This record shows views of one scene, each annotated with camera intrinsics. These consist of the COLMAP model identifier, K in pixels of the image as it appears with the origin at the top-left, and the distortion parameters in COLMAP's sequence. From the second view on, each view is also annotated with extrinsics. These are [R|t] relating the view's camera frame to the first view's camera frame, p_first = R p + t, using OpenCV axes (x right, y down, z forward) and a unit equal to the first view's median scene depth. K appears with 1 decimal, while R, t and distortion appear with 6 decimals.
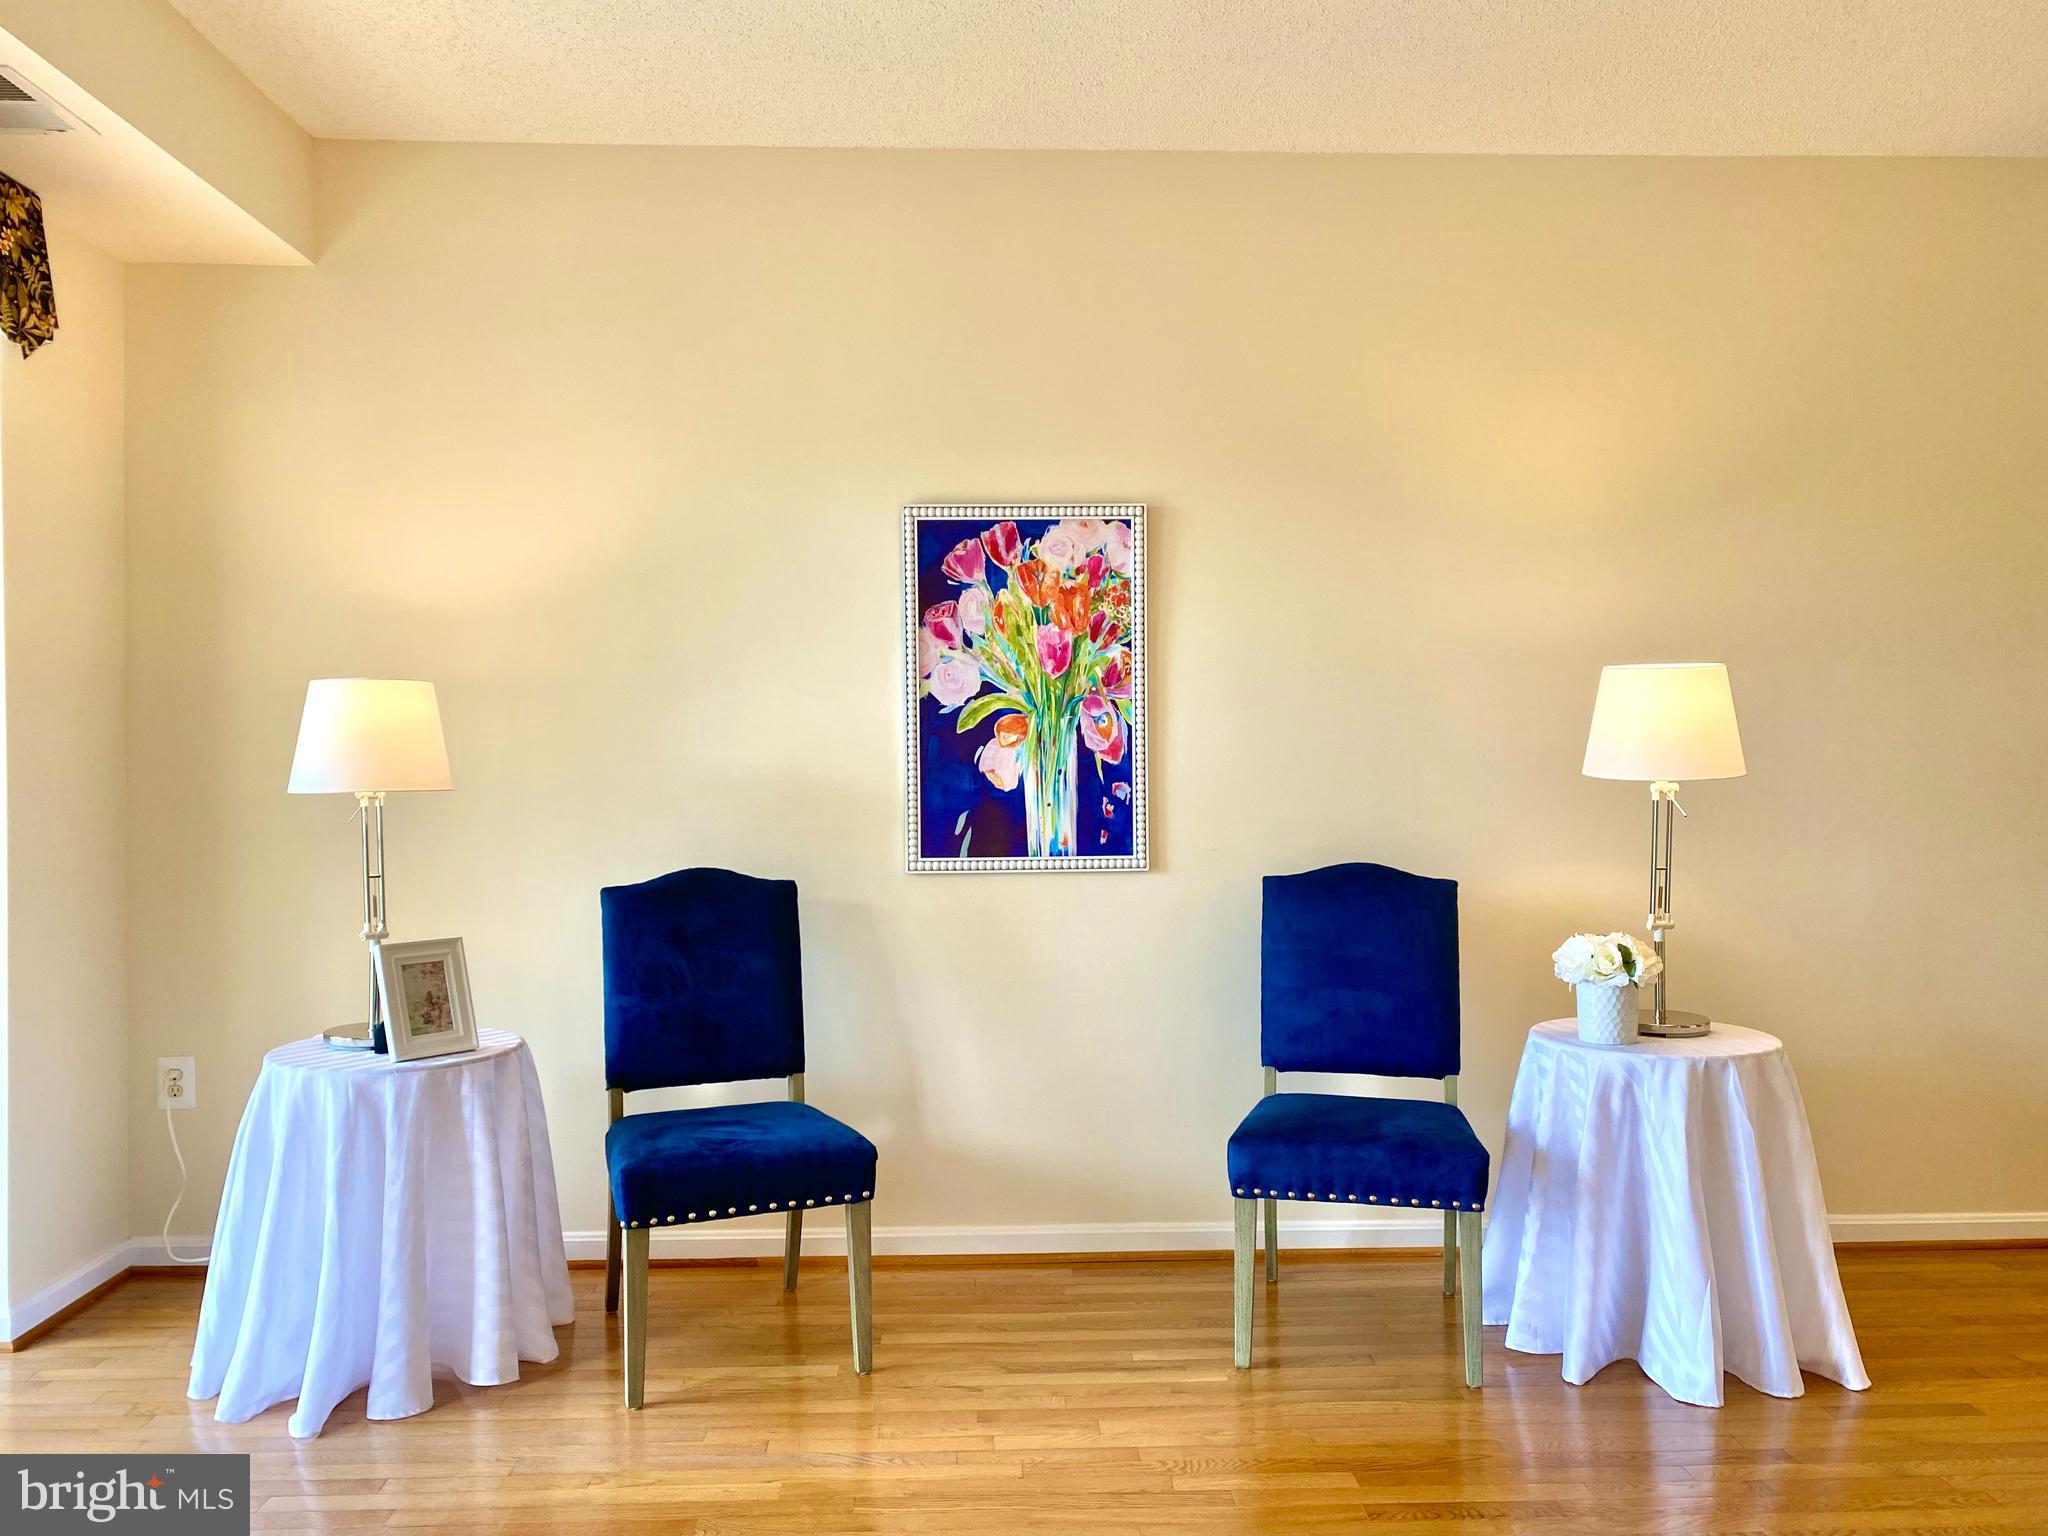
lens RADIAL K [[1556.5, 0, 1031.2], [0, 1556.5, 759.4], [0, 0, 1]] dist [0.049624, -0.033332]
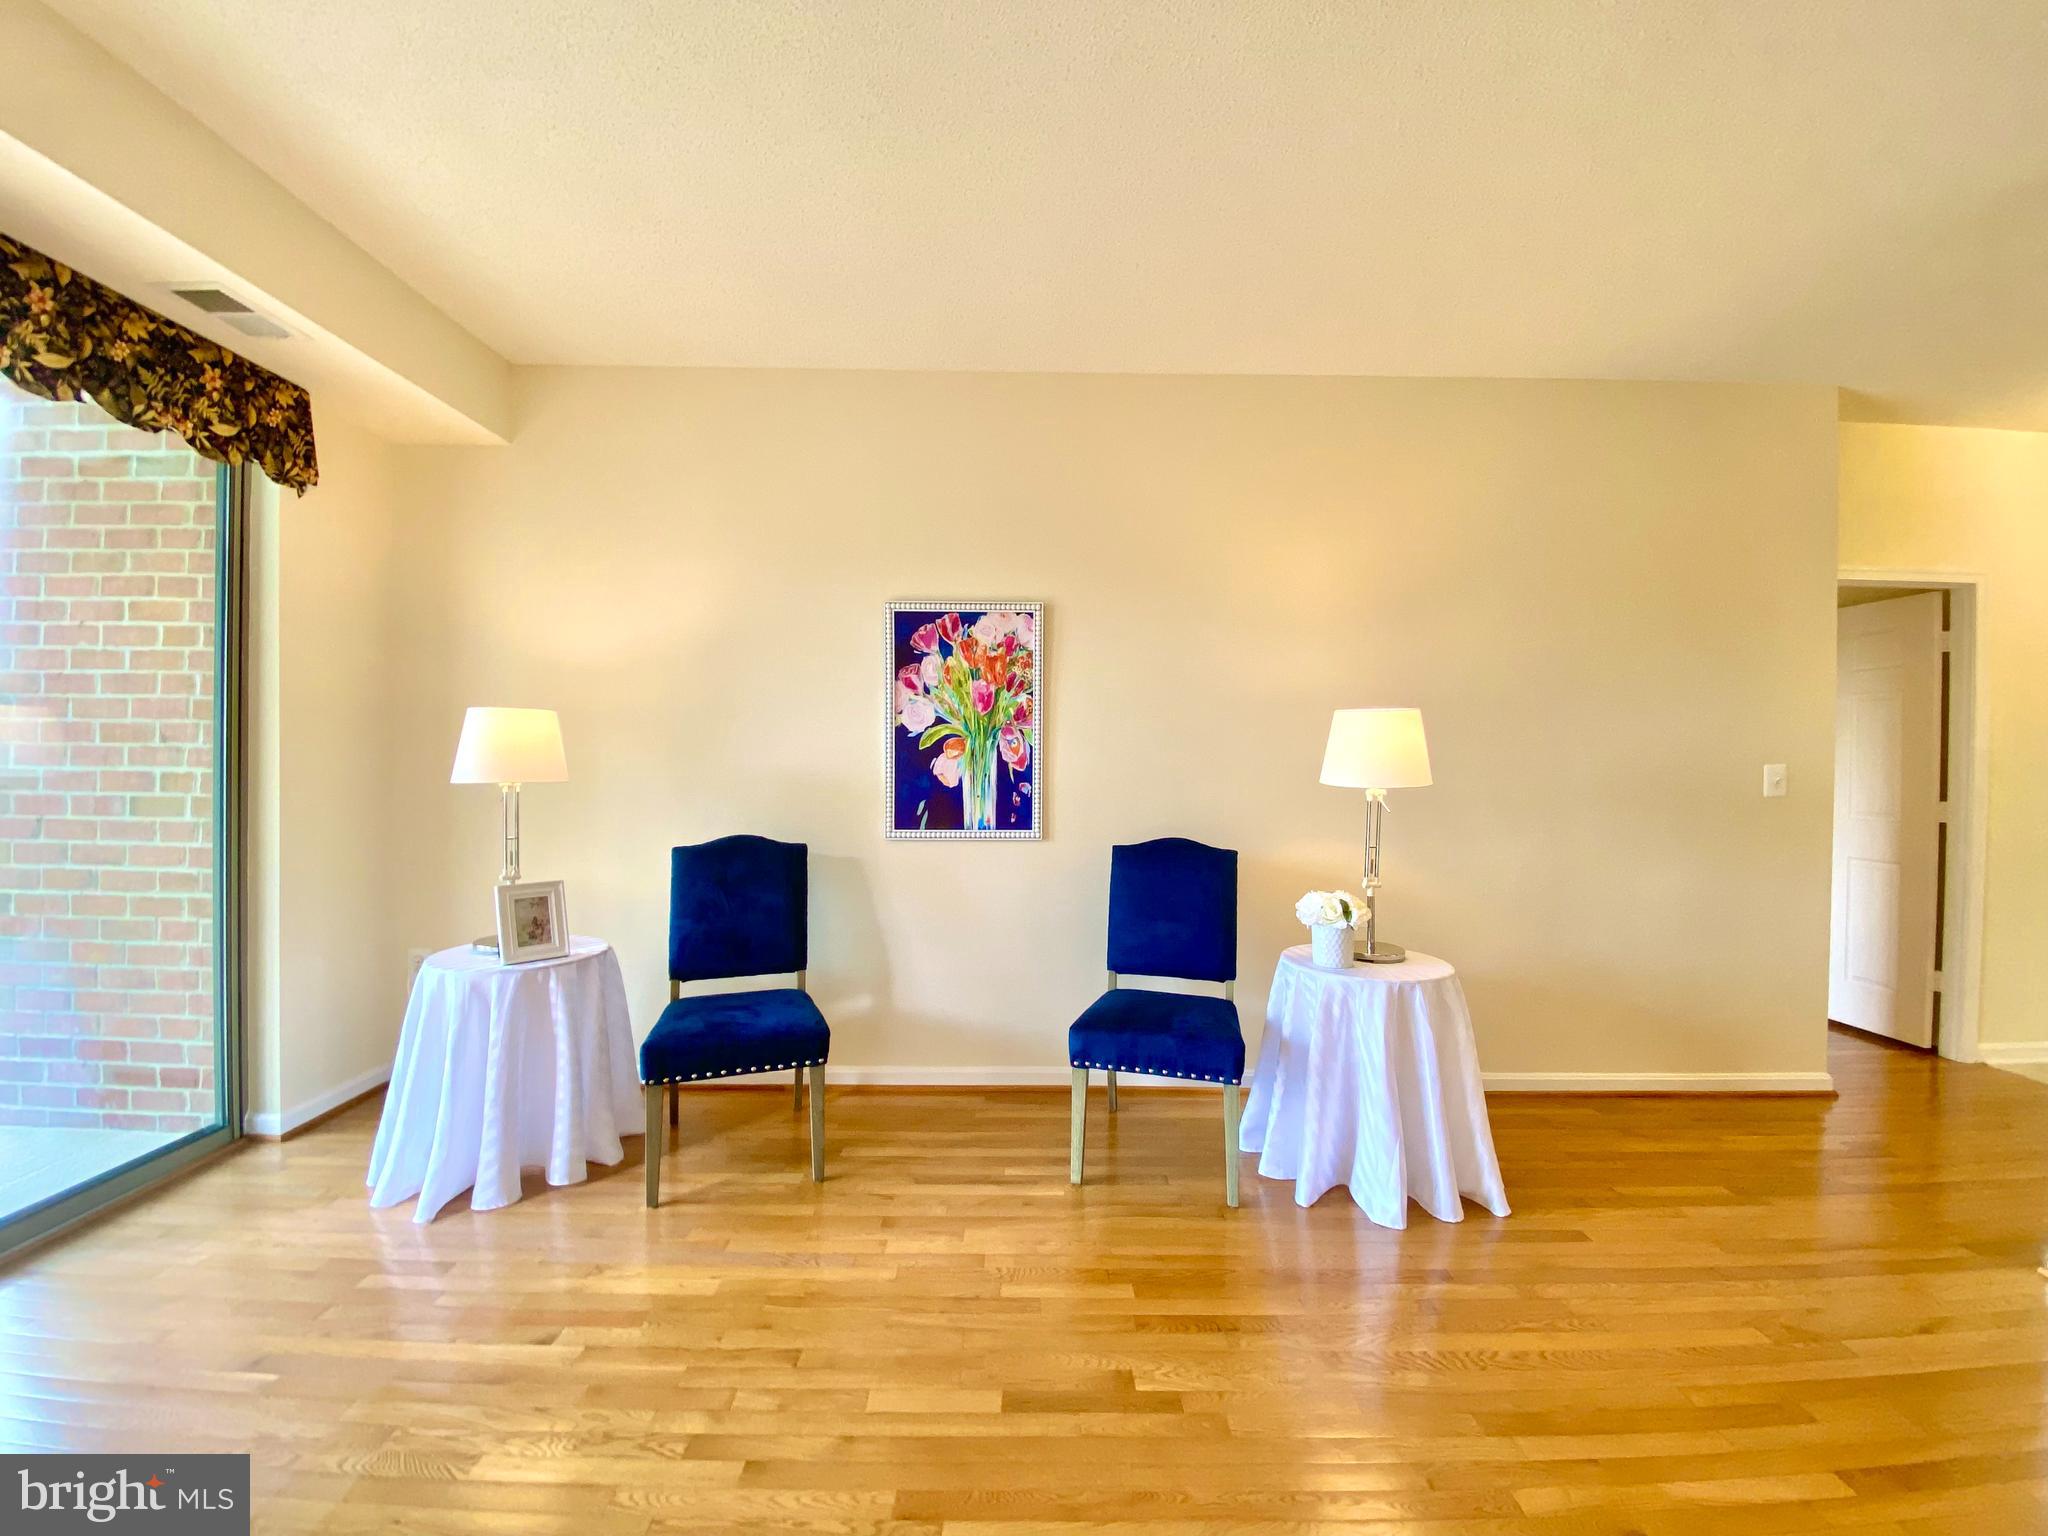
lens RADIAL K [[814.2, 0, 1035.7], [0, 814.2, 770.4], [0, 0, 1]] dist [0.033371, -0.023812]
pose [[0.999259, 0.014557, -0.035631, 0.097447], [-0.014355, 0.999879, 0.005915, -0.002400], [0.035713, -0.005399, 0.999348, 0.192608]]
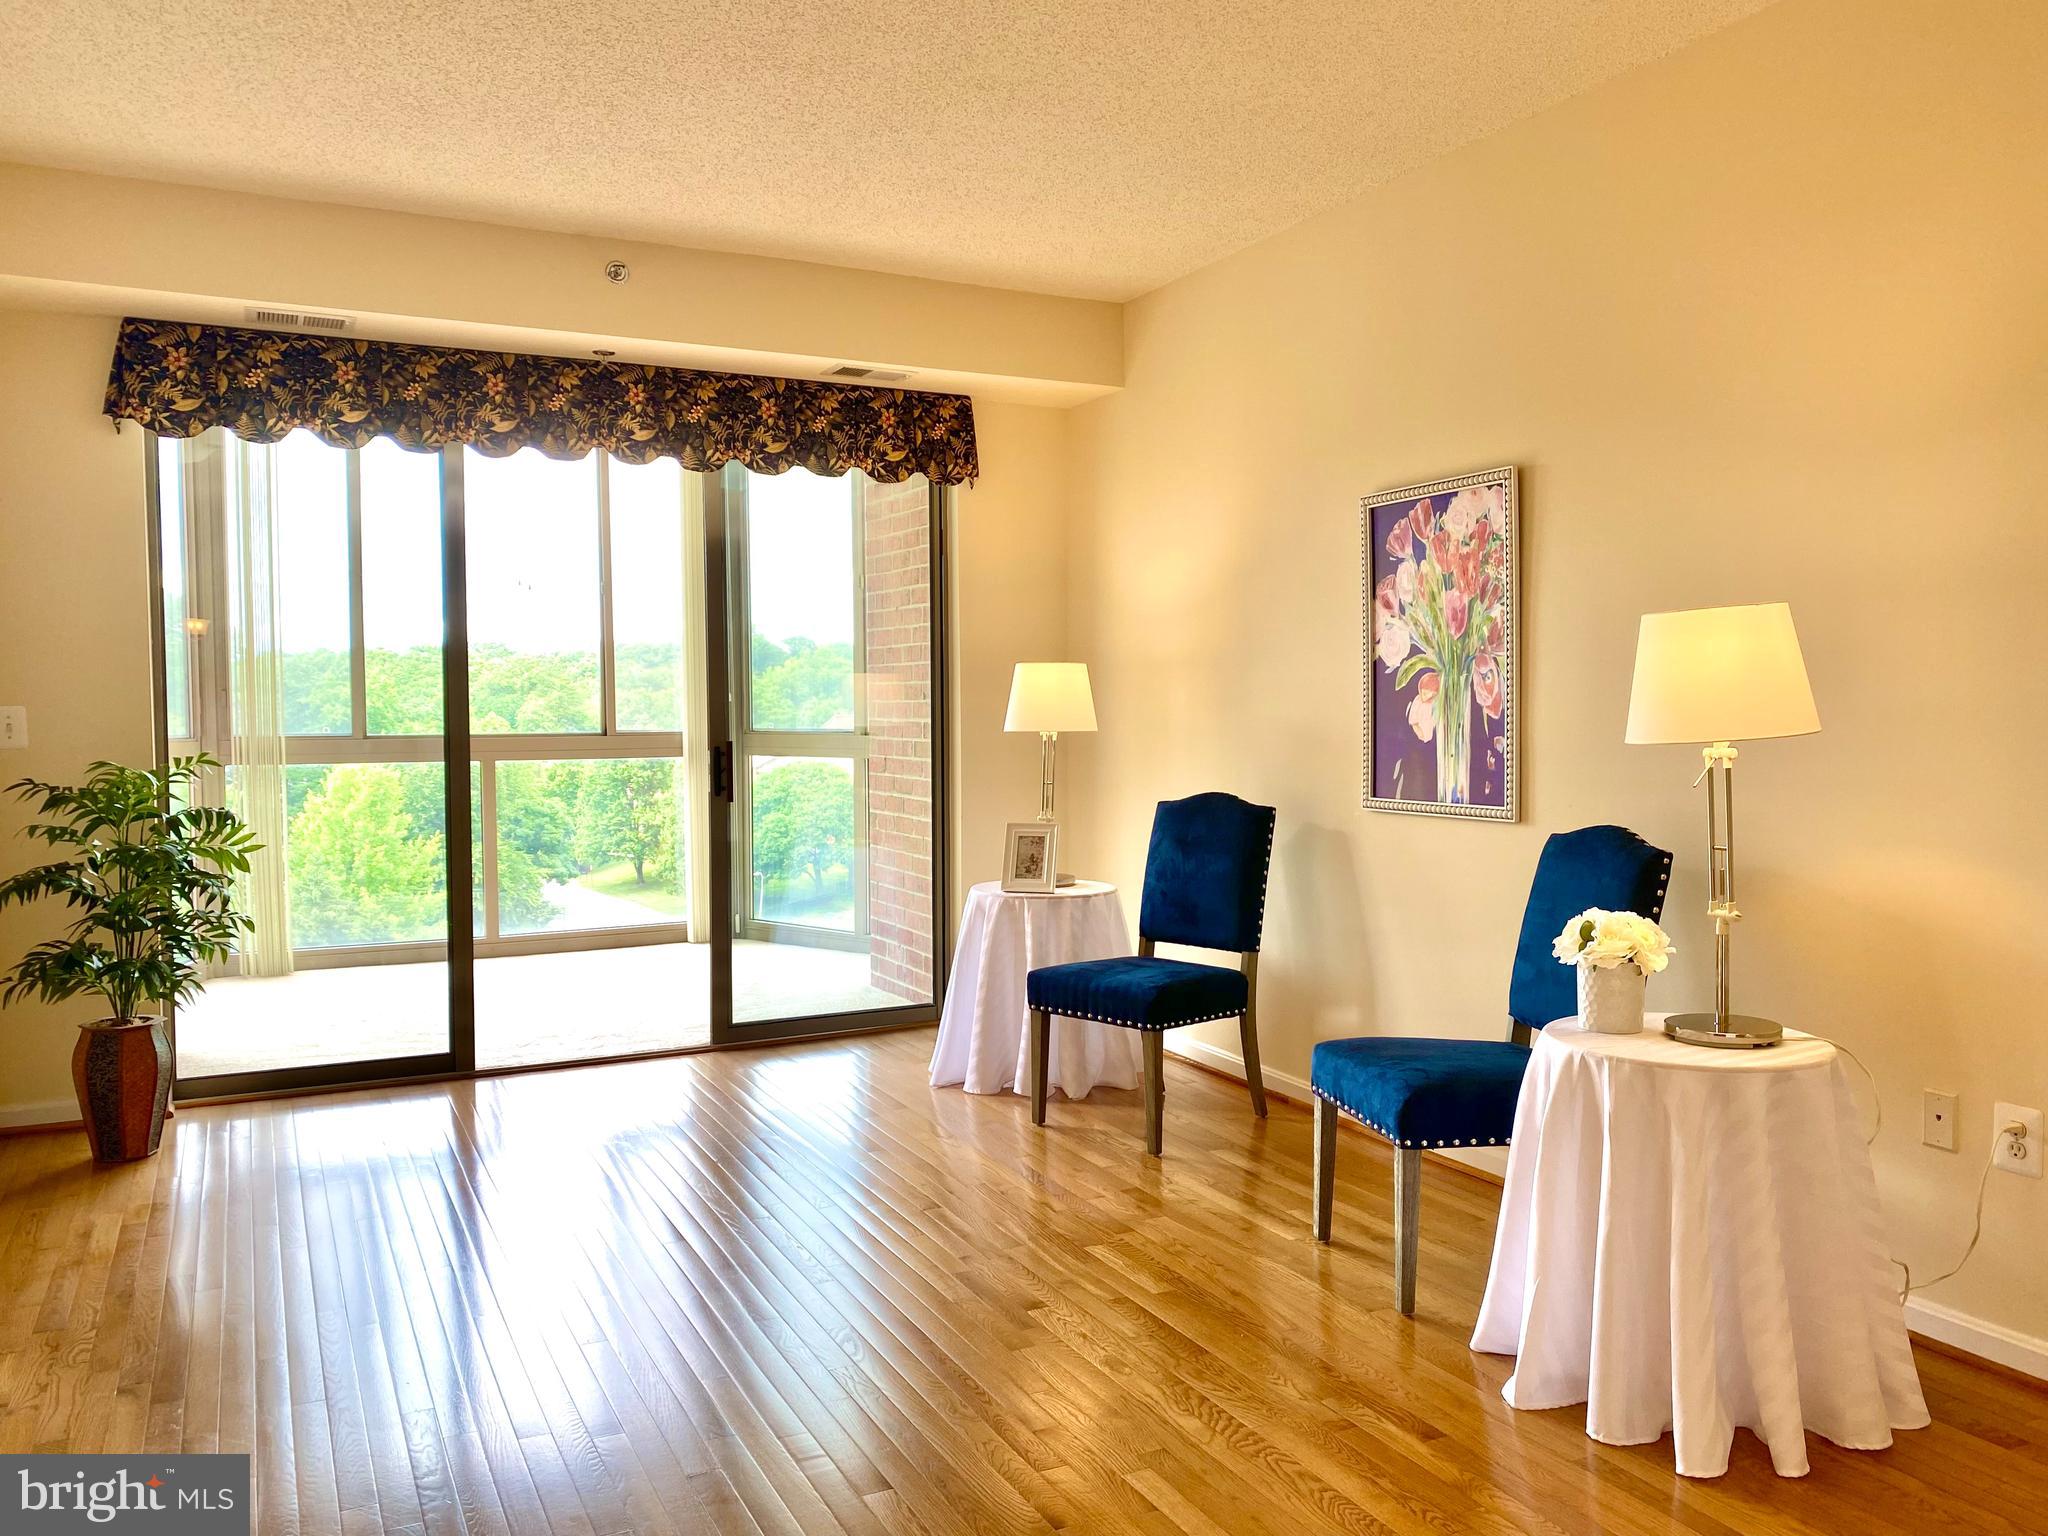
lens RADIAL K [[1587.3, 0, 1014.8], [0, 1587.3, 772.3], [0, 0, 1]] dist [0.158433, -0.169541]
pose [[0.396985, 0.040732, -0.916921, 0.925743], [-0.003438, 0.999074, 0.042893, -0.006239], [0.917819, -0.013875, 0.396757, 0.273196]]
